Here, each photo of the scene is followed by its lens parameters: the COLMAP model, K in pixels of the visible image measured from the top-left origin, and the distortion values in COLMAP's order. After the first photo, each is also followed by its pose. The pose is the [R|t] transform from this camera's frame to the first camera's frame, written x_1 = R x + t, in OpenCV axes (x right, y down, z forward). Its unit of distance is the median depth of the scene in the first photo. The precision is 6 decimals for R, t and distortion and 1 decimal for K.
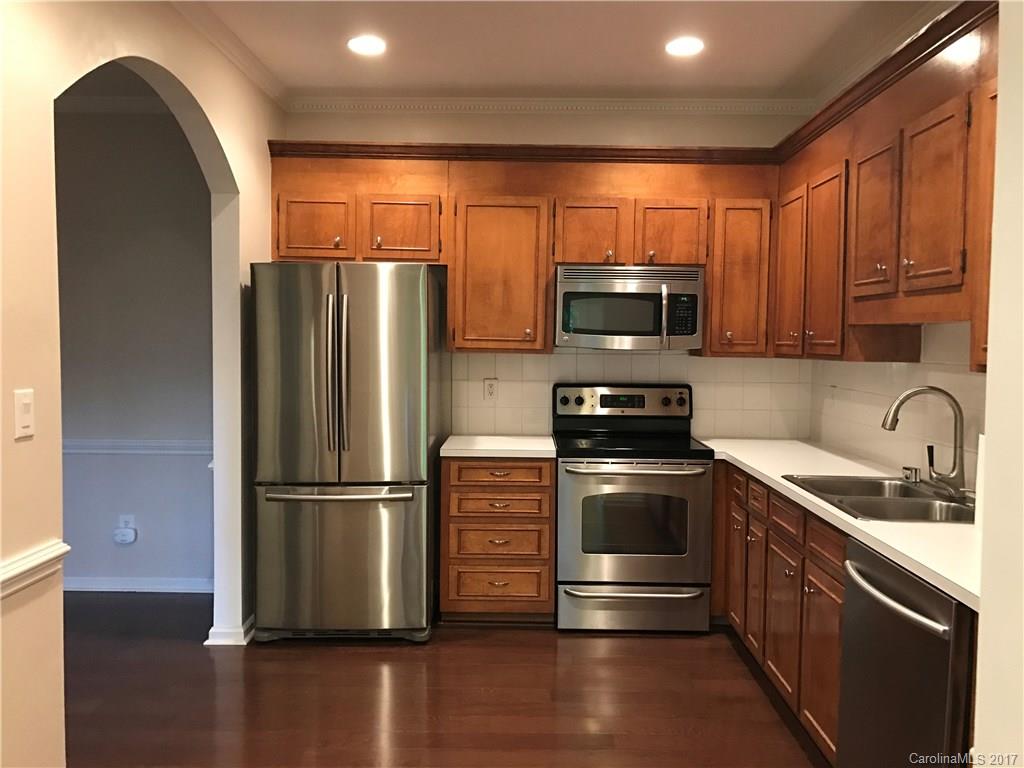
lens RADIAL K [[829.6, 0, 512.1], [0, 829.6, 379.9], [0, 0, 1]] dist [0.068901, -0.145591]
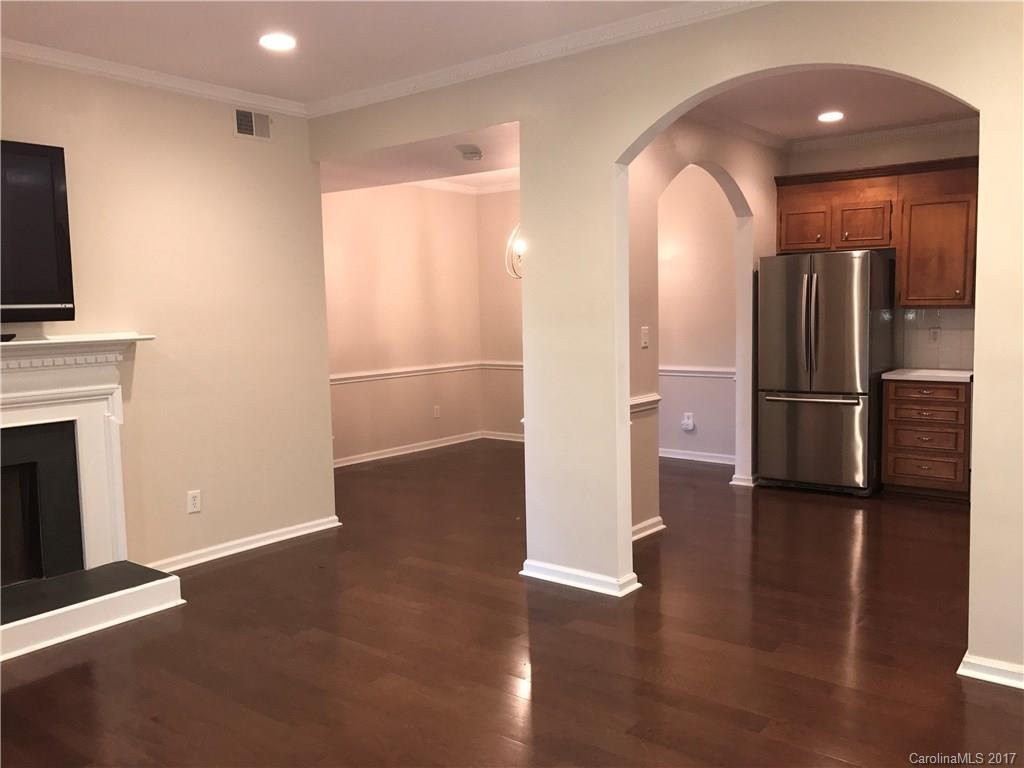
lens RADIAL K [[829.6, 0, 512.1], [0, 829.6, 379.9], [0, 0, 1]] dist [0.068901, -0.145591]
pose [[0.797344, 0.025283, -0.602995, 0.272062], [-0.000682, 0.999159, 0.040991, 0.030678], [0.603525, -0.032273, 0.796691, -0.562283]]
